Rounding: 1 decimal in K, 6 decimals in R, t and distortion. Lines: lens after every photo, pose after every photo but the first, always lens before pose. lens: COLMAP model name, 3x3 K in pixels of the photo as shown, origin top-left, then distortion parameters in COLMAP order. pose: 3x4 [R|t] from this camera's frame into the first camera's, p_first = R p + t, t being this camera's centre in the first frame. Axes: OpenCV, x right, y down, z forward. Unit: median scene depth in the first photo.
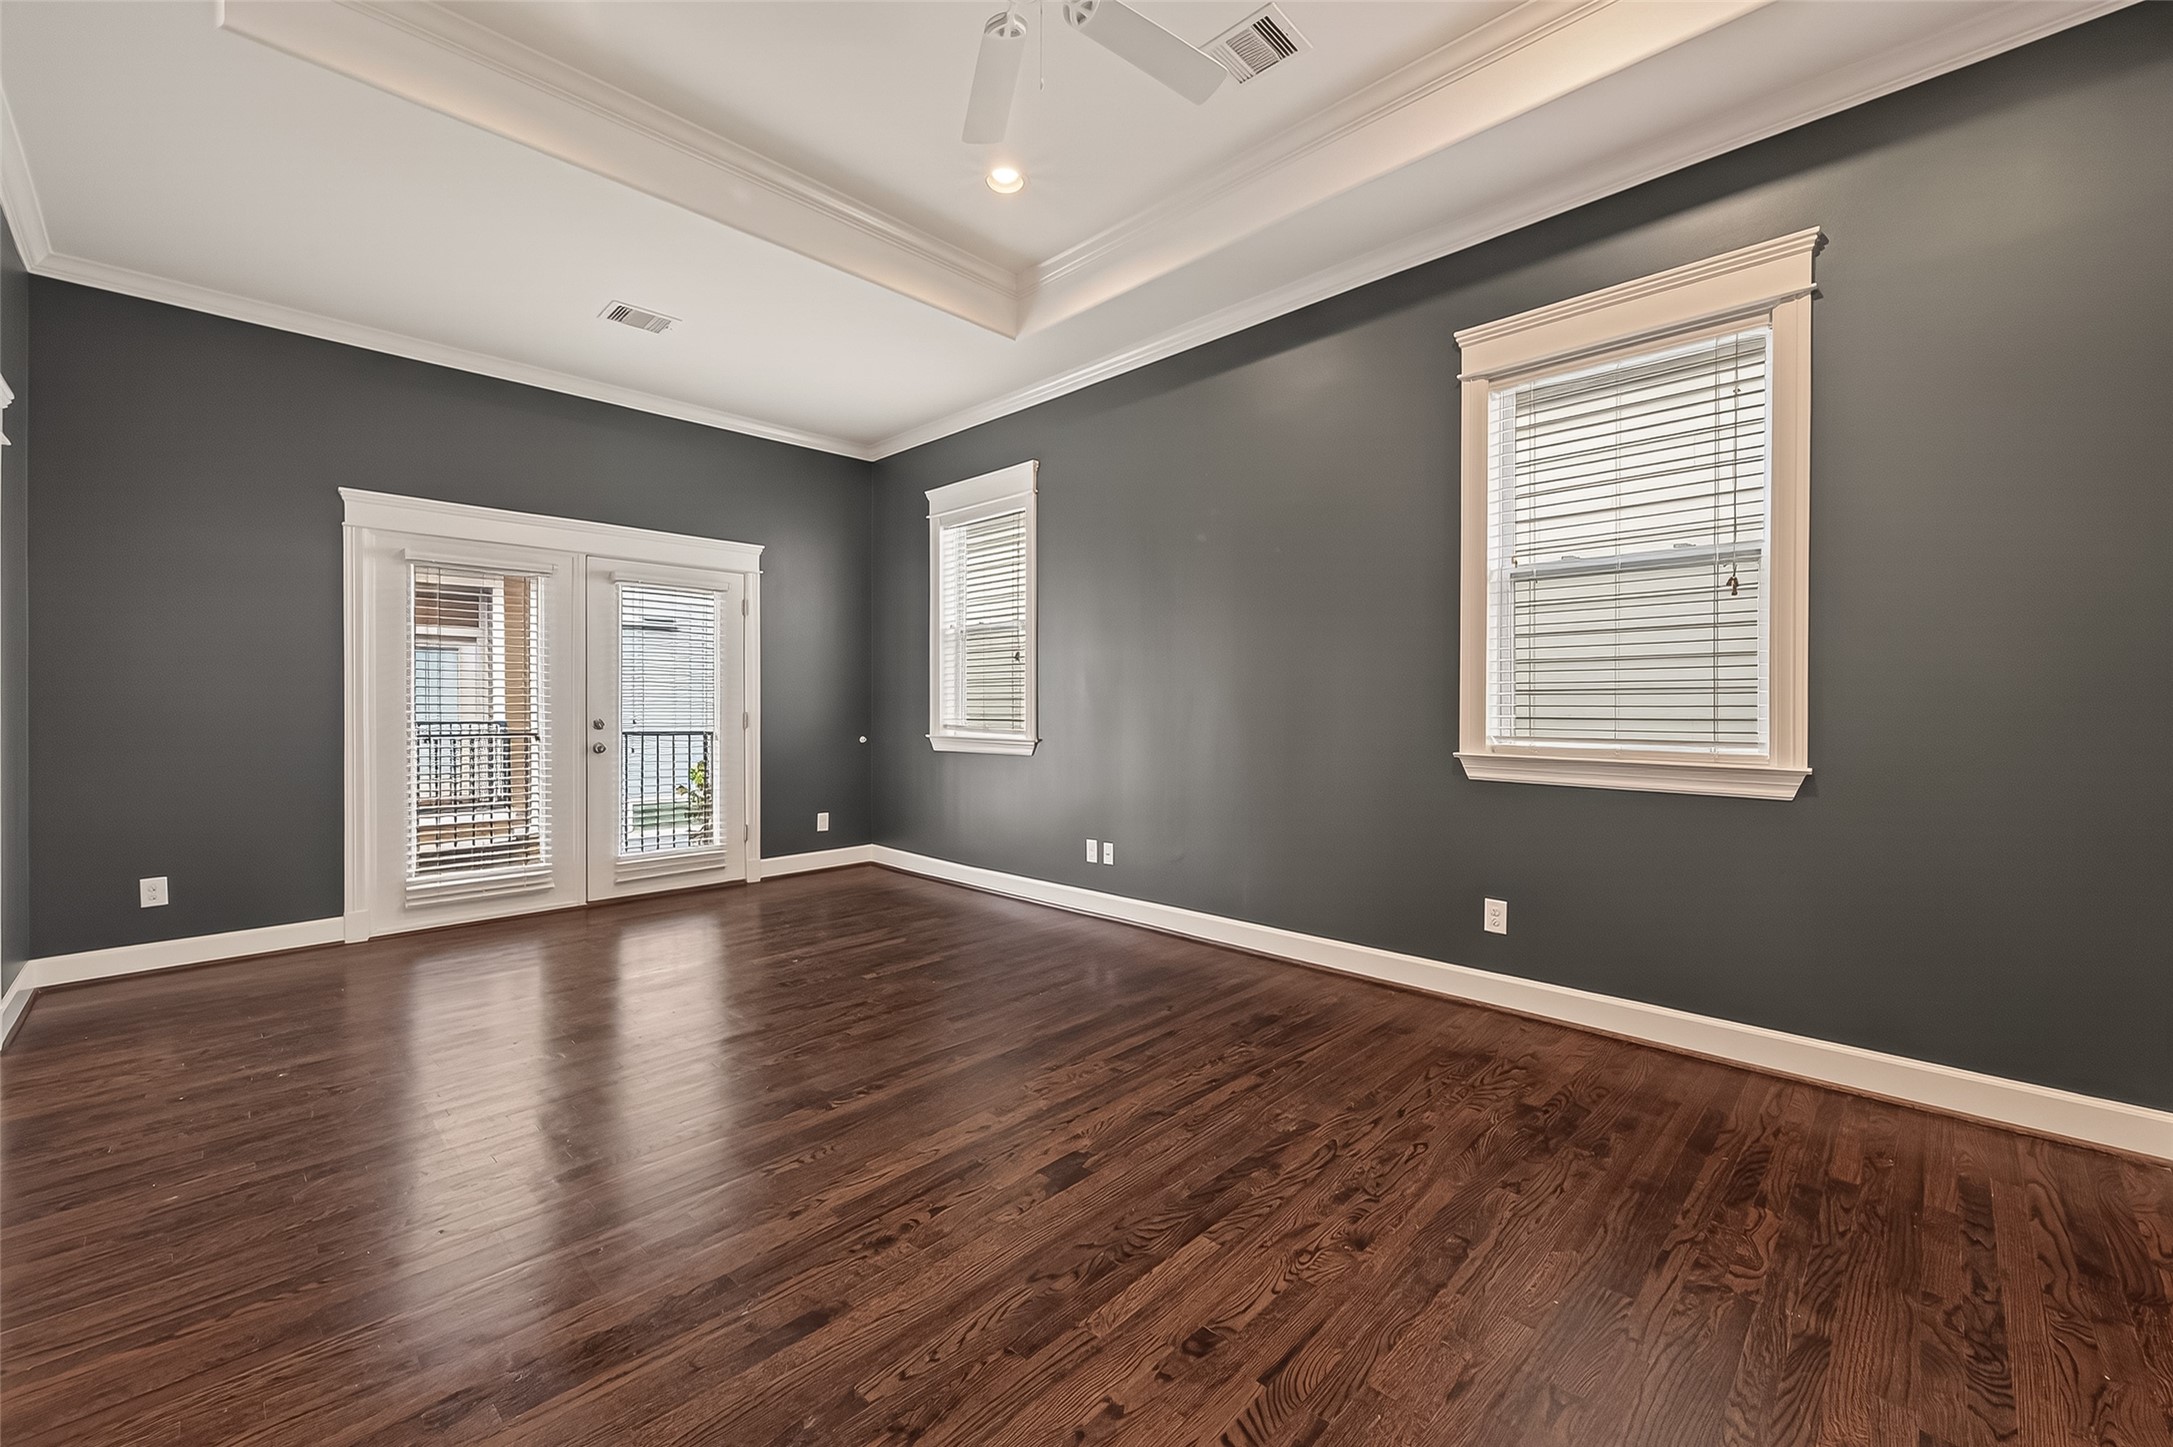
lens RADIAL K [[869.6, 0, 1107.8], [0, 869.6, 704.3], [0, 0, 1]] dist [0.002924, -0.000450]
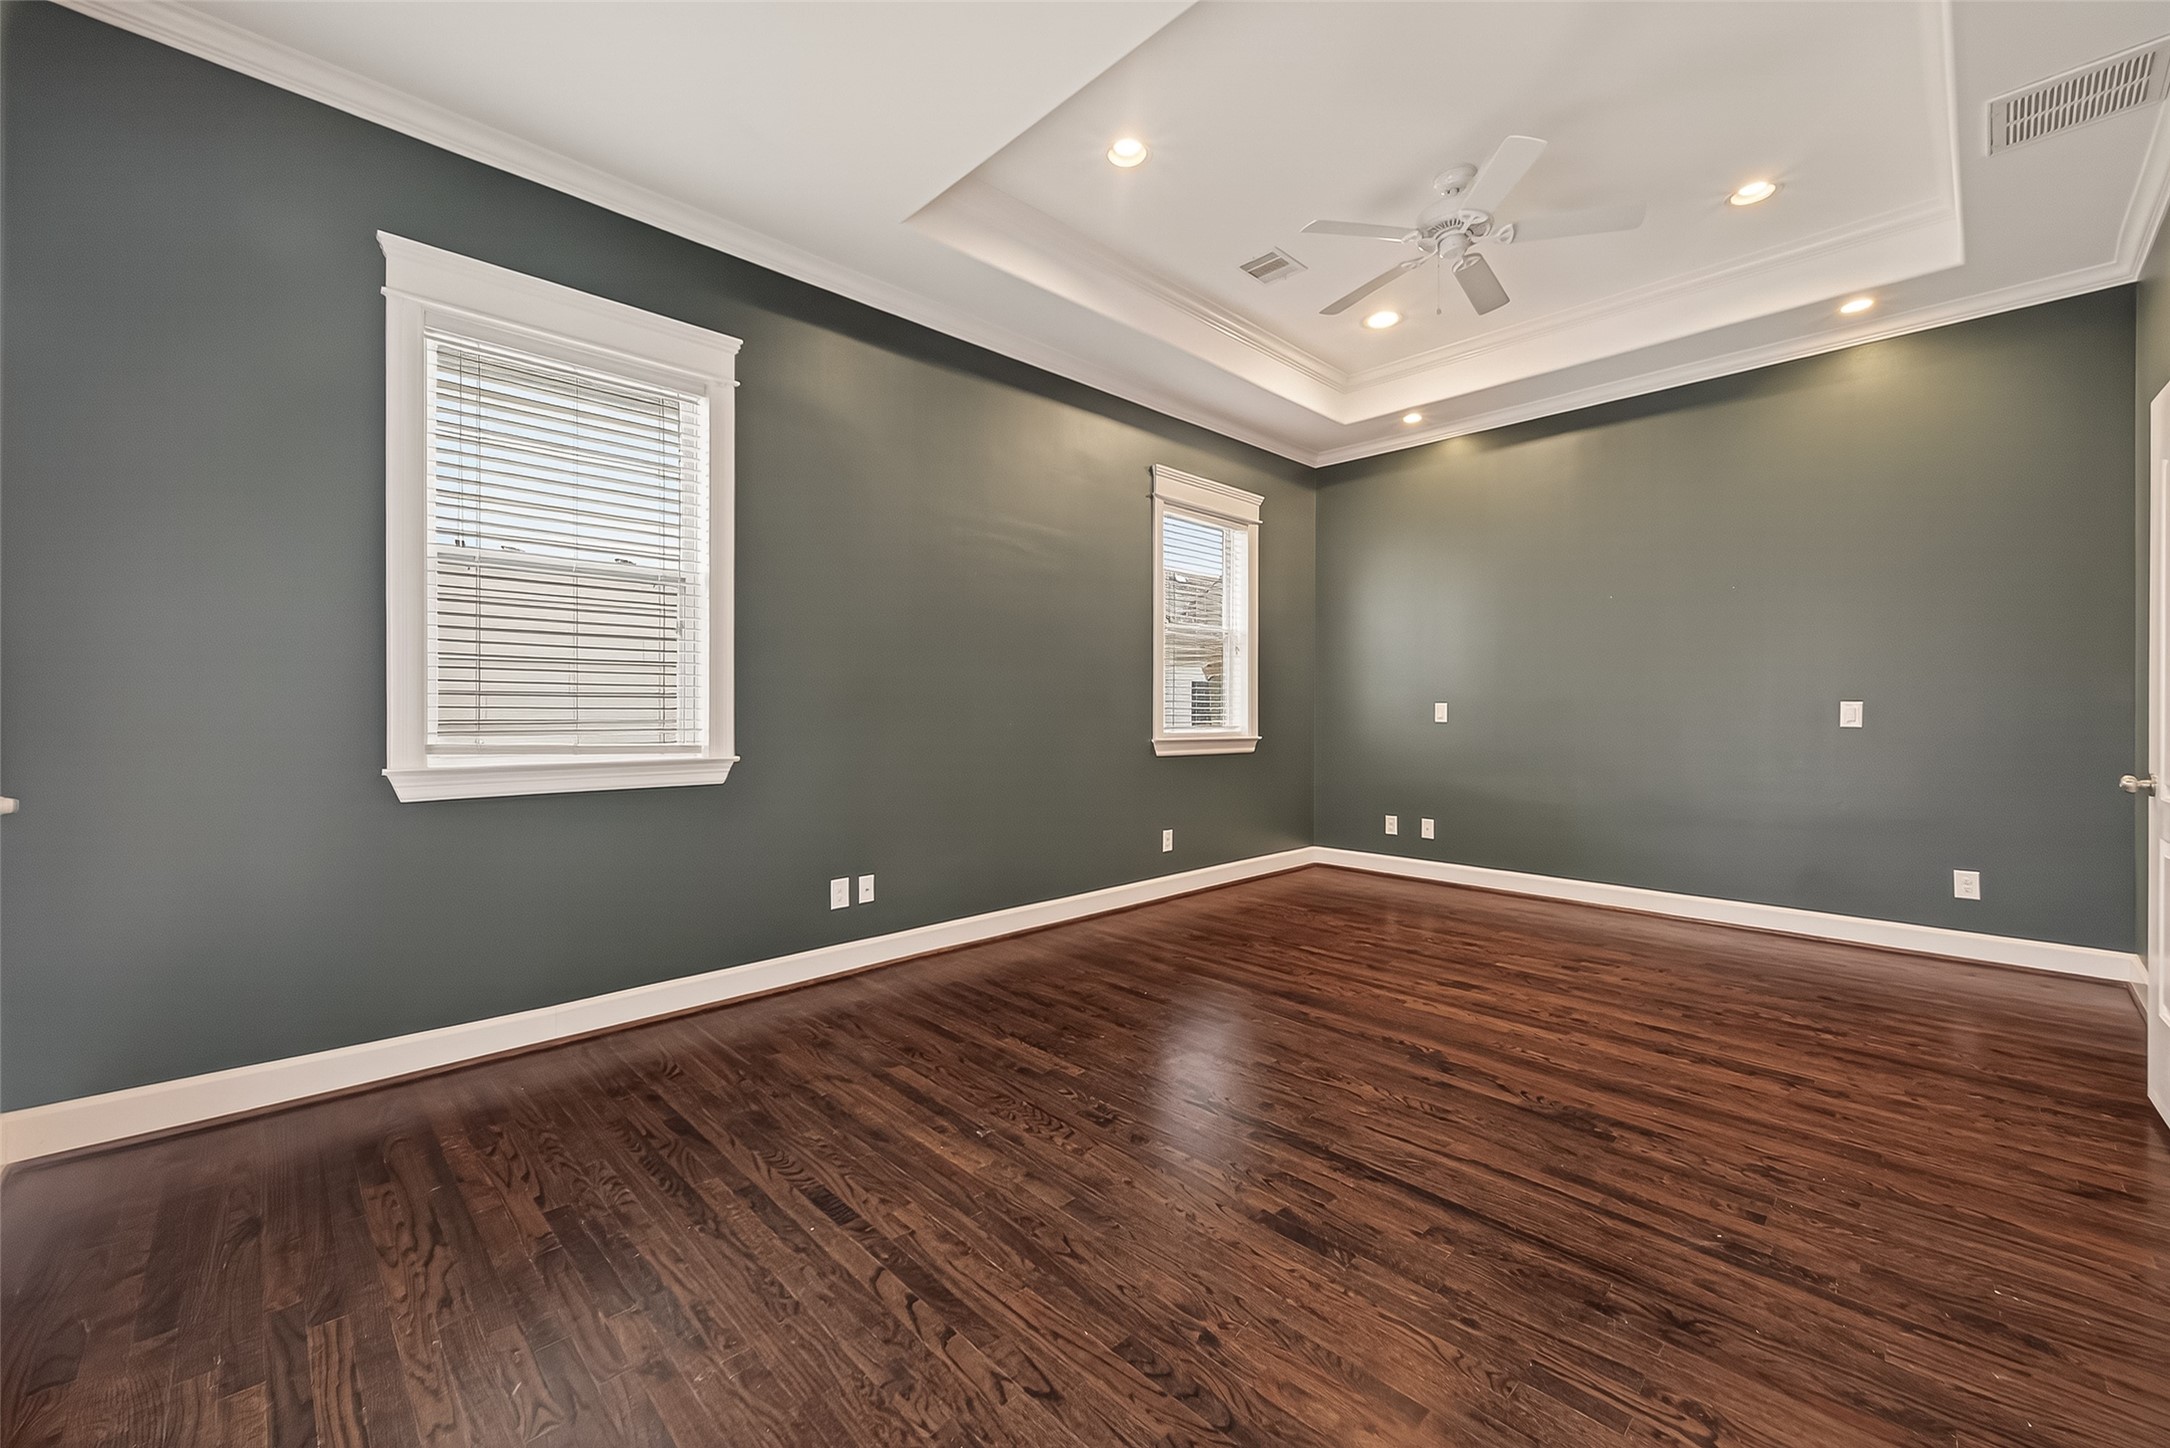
lens RADIAL K [[868.4, 0, 1080.0], [0, 868.4, 713.0], [0, 0, 1]] dist [0.002924, -0.000450]
pose [[0.037683, -0.004252, 0.999281, -1.169157], [-0.005098, 0.999977, 0.004448, 0.002378], [-0.999277, -0.005262, 0.037660, 1.116210]]
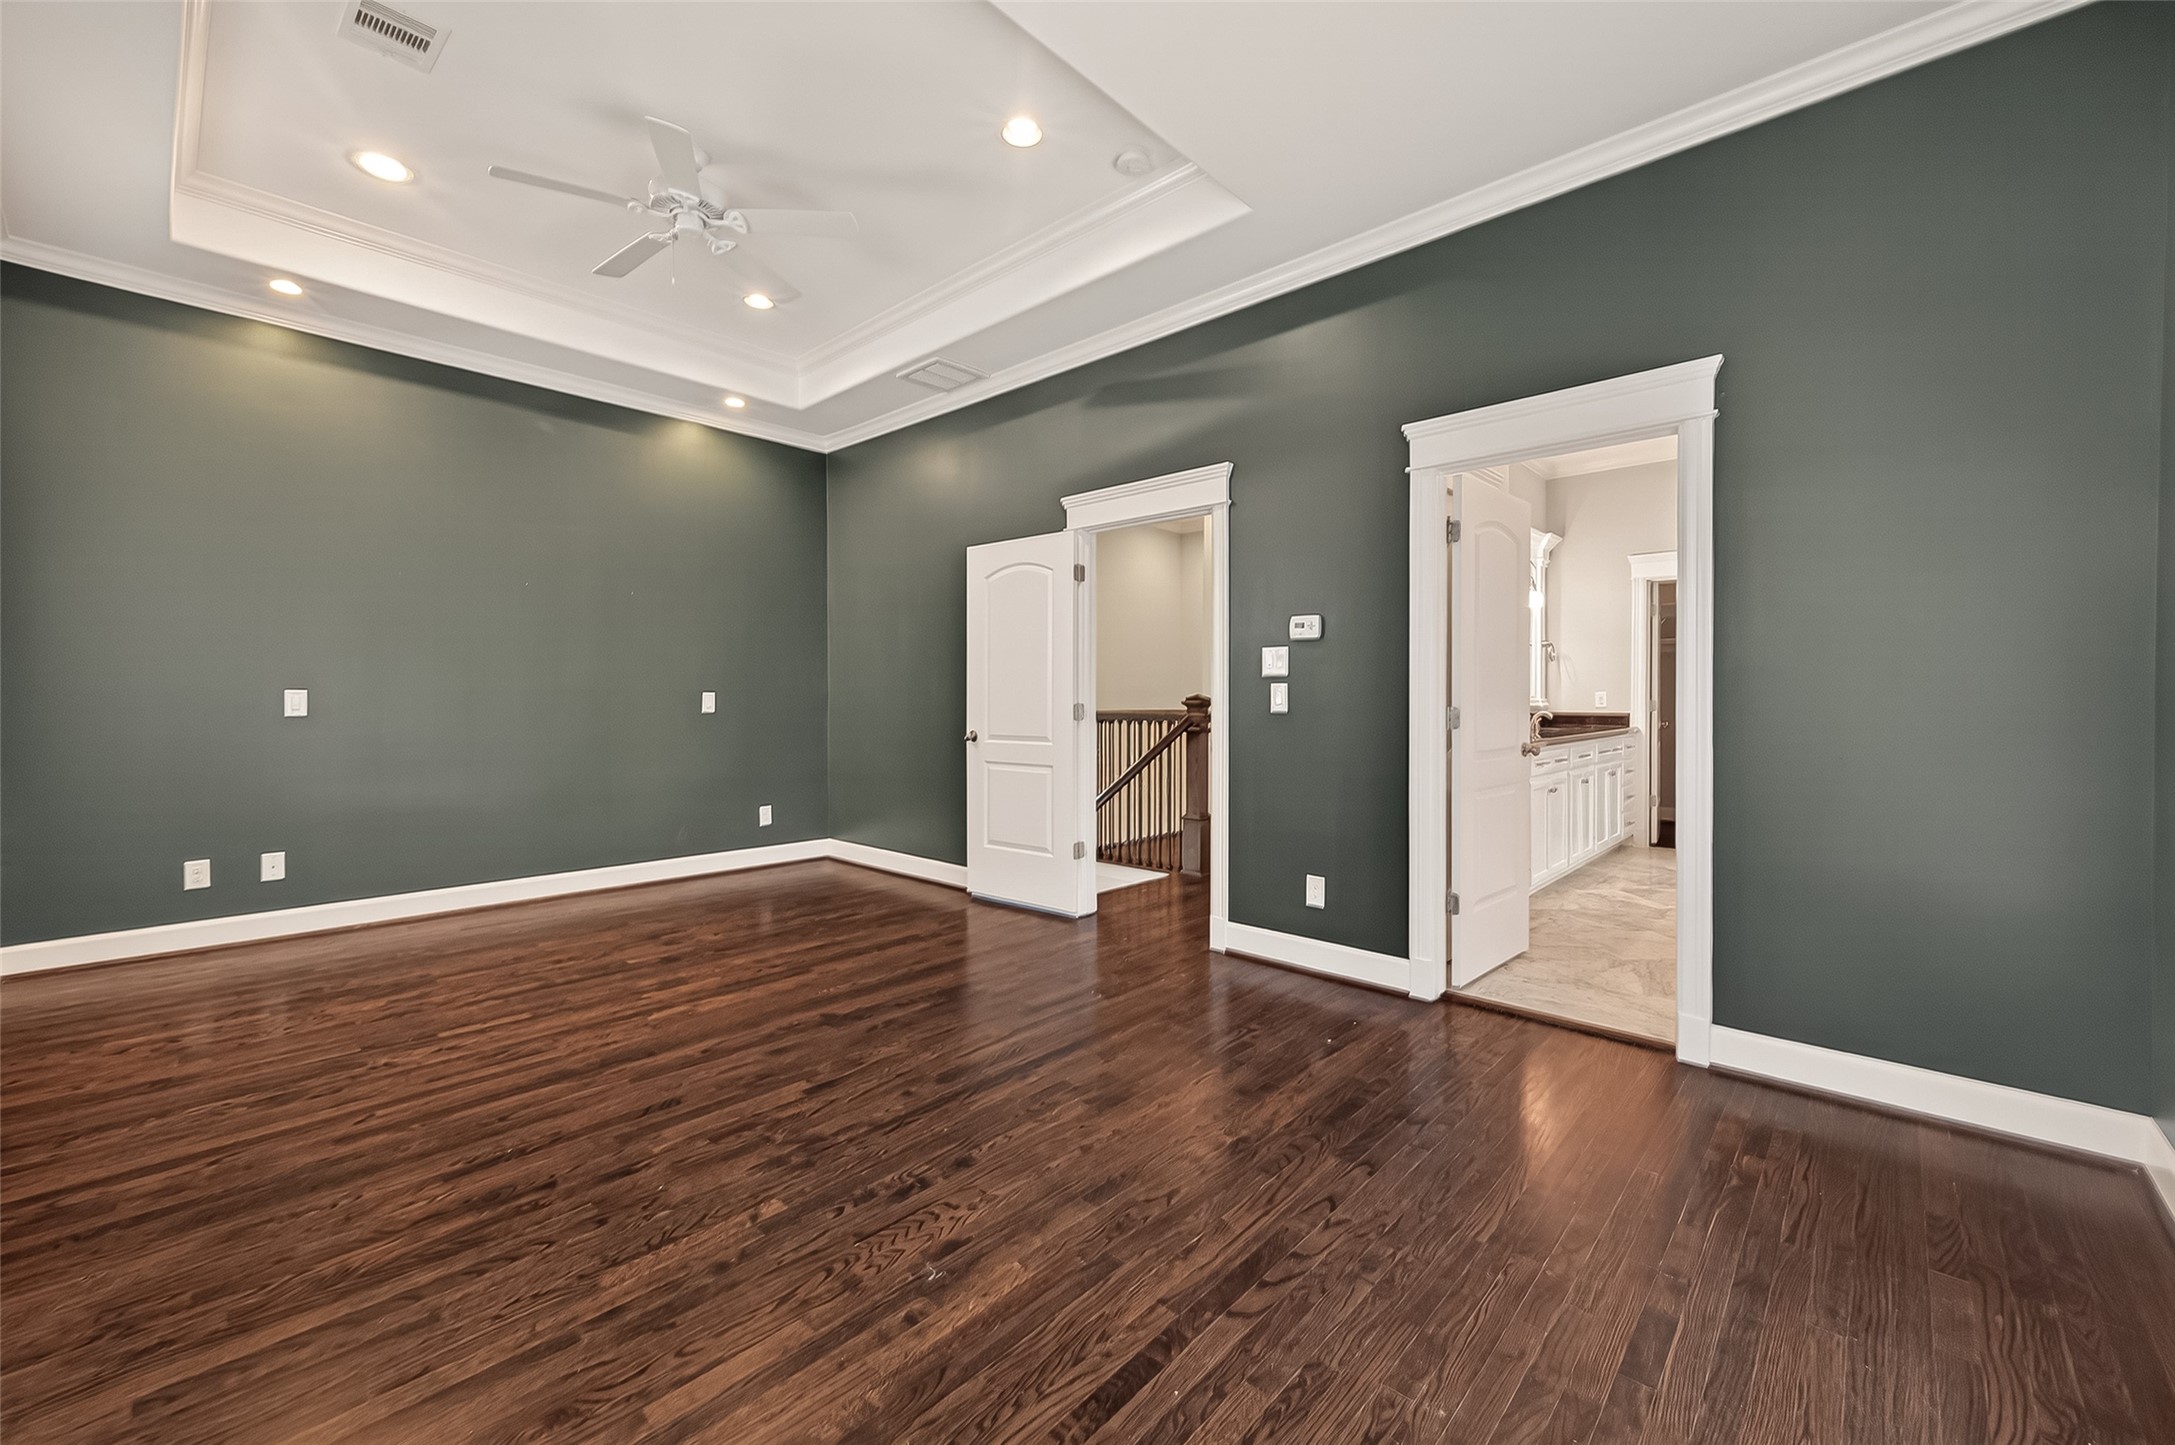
lens RADIAL K [[870.4, 0, 1078.9], [0, 870.4, 715.4], [0, 0, 1]] dist [0.002924, -0.000450]
pose [[-0.999750, 0.000689, -0.022344, -0.518951], [0.000310, 0.999856, 0.016972, 0.000549], [0.022353, 0.016960, -0.999606, 1.767975]]
